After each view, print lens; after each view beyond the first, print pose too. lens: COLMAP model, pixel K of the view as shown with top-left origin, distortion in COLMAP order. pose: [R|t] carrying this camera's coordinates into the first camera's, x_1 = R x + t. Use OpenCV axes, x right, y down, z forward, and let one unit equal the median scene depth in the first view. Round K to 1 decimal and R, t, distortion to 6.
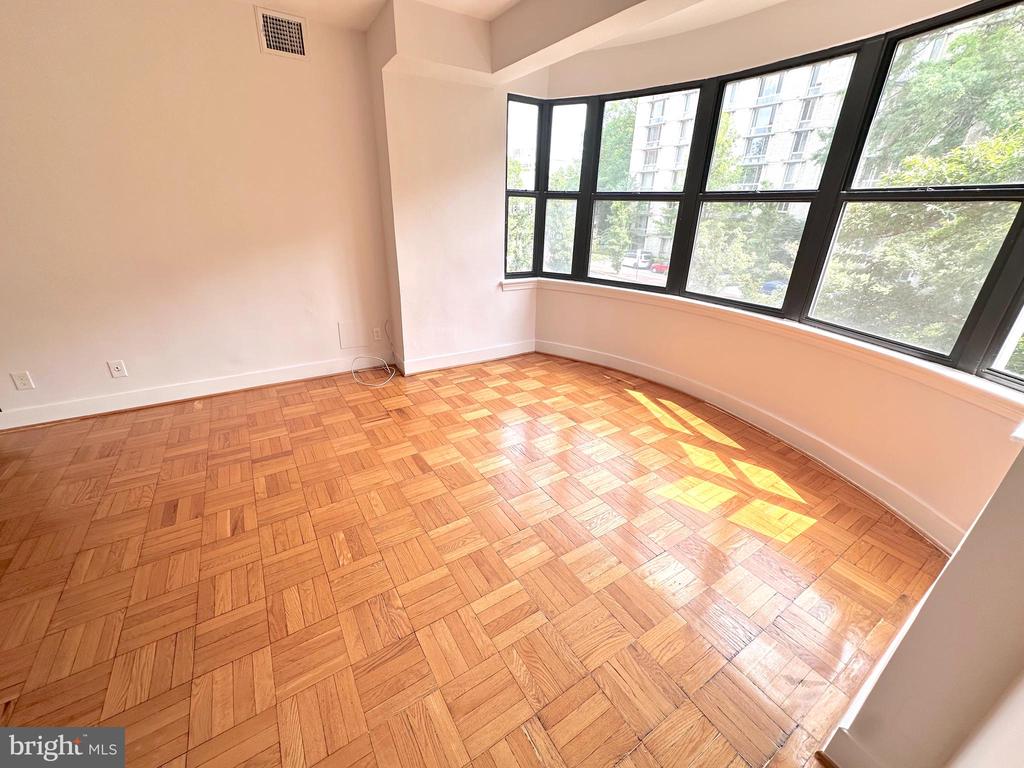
lens RADIAL K [[407.2, 0, 511.3], [0, 407.2, 383.5], [0, 0, 1]] dist [-0.003540, 0.000478]
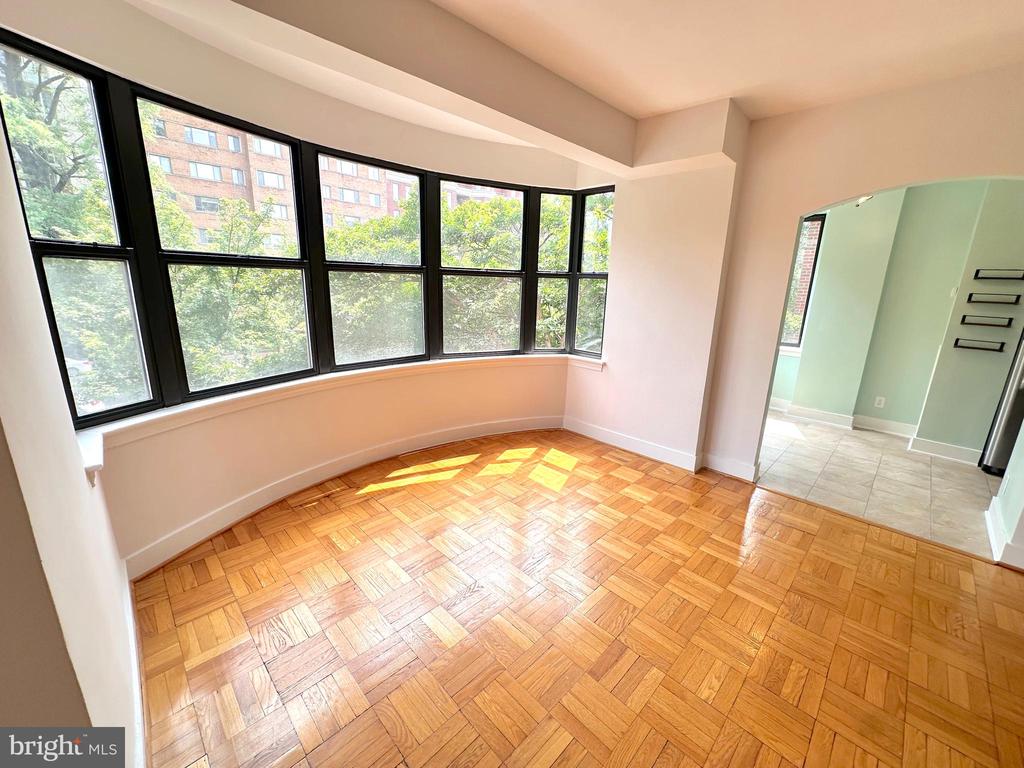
lens RADIAL K [[408.3, 0, 512.0], [0, 408.3, 384.0], [0, 0, 1]] dist [-0.001906, 0.000083]
pose [[-0.207466, -0.266945, 0.941116, -0.582292], [0.359648, 0.873857, 0.327150, -0.396282], [-0.909732, 0.406342, -0.085289, 0.849930]]
